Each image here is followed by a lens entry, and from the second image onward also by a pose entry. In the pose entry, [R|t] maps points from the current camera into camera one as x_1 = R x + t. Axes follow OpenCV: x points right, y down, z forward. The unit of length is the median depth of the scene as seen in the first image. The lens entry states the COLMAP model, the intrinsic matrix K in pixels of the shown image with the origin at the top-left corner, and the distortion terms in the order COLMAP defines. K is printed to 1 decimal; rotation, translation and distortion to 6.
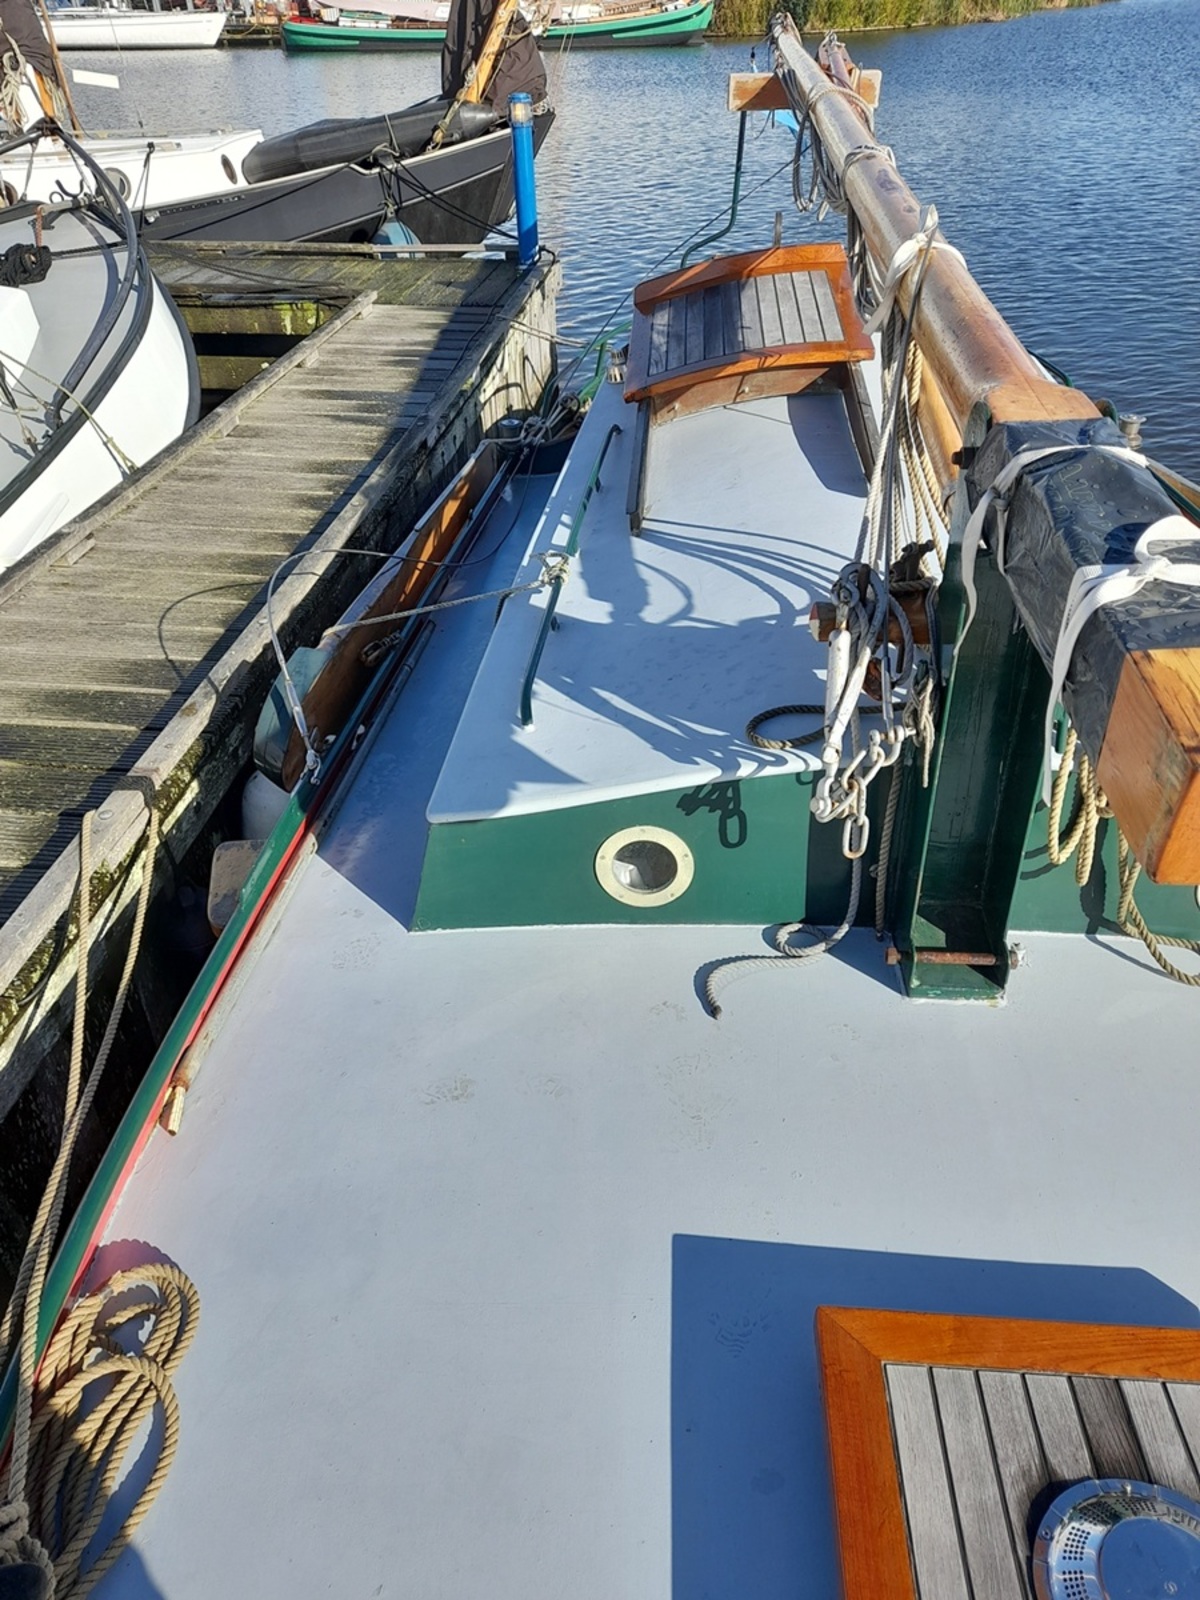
lens RADIAL K [[1069.2, 0, 600.0], [0, 1069.2, 800.0], [0, 0, 1]] dist [-0.033469, 0.002653]
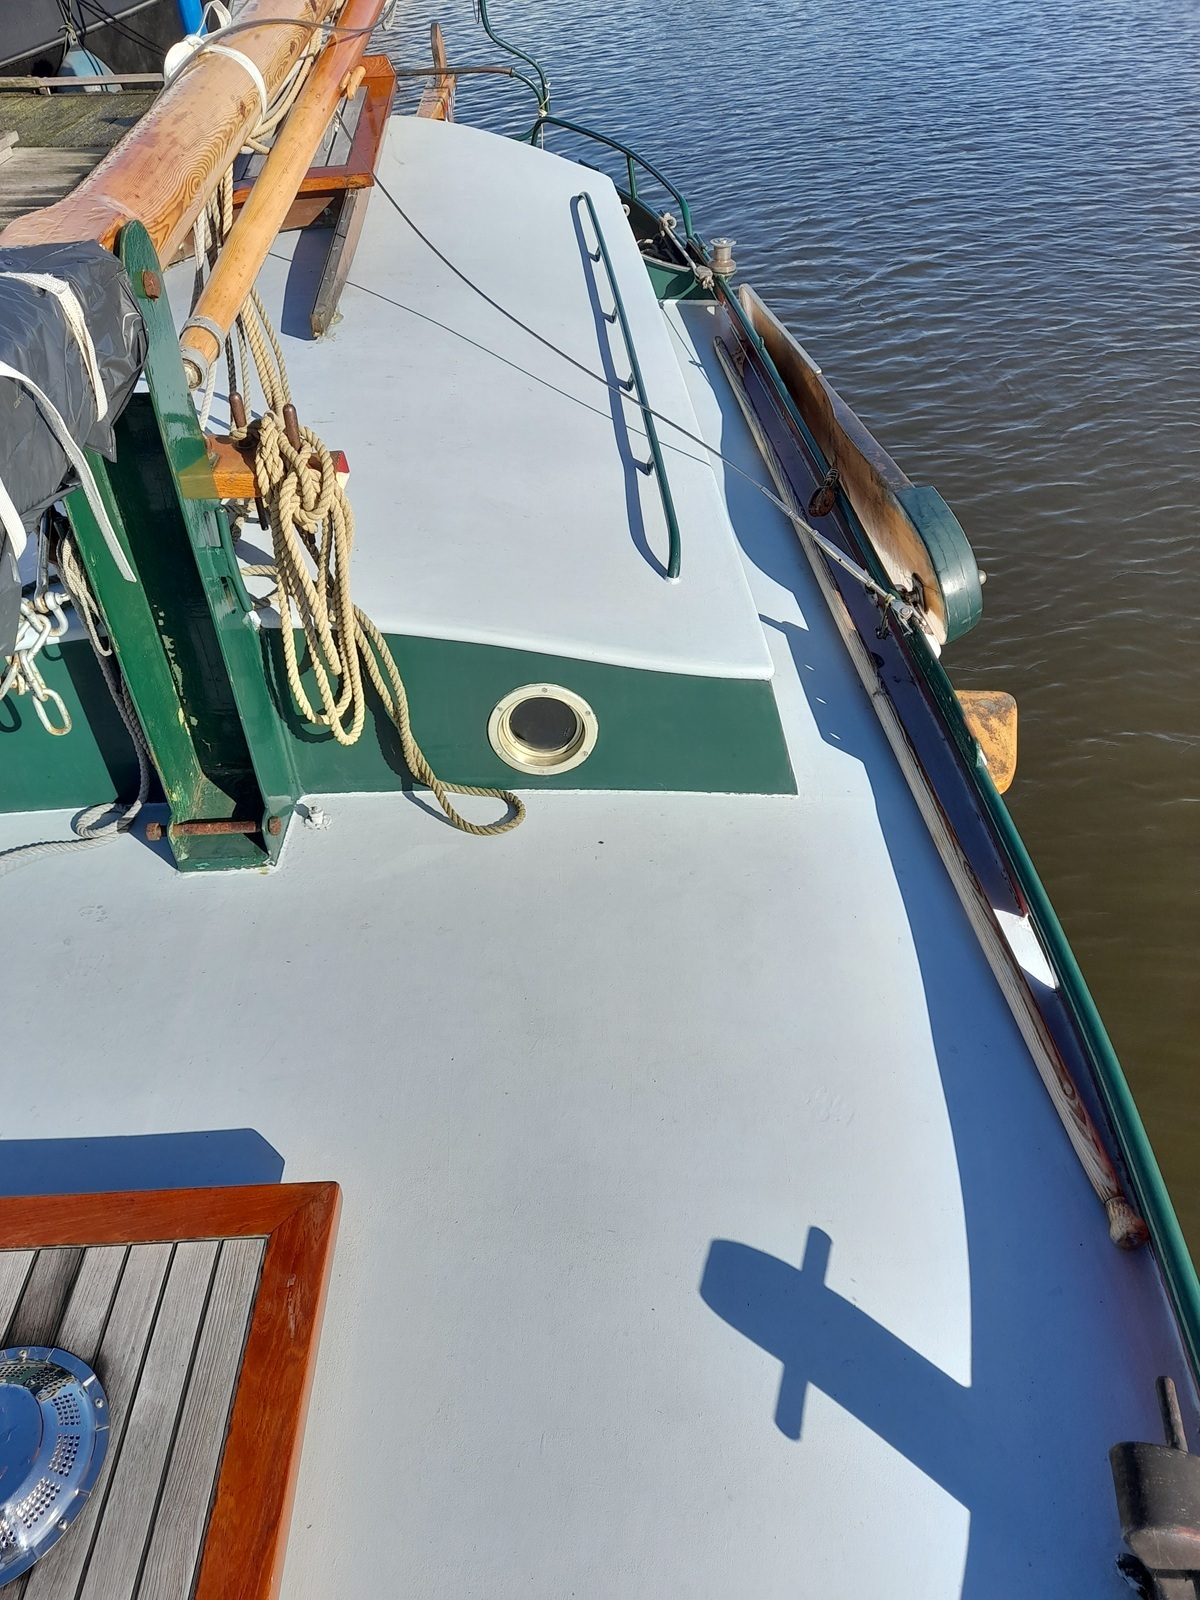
lens RADIAL K [[1069.2, 0, 600.0], [0, 1069.2, 800.0], [0, 0, 1]] dist [-0.033469, 0.002653]
pose [[0.991583, -0.083863, 0.098641, 0.255380], [0.071192, 0.989521, 0.125622, 0.011077], [-0.108143, -0.117542, 0.987162, 0.002074]]
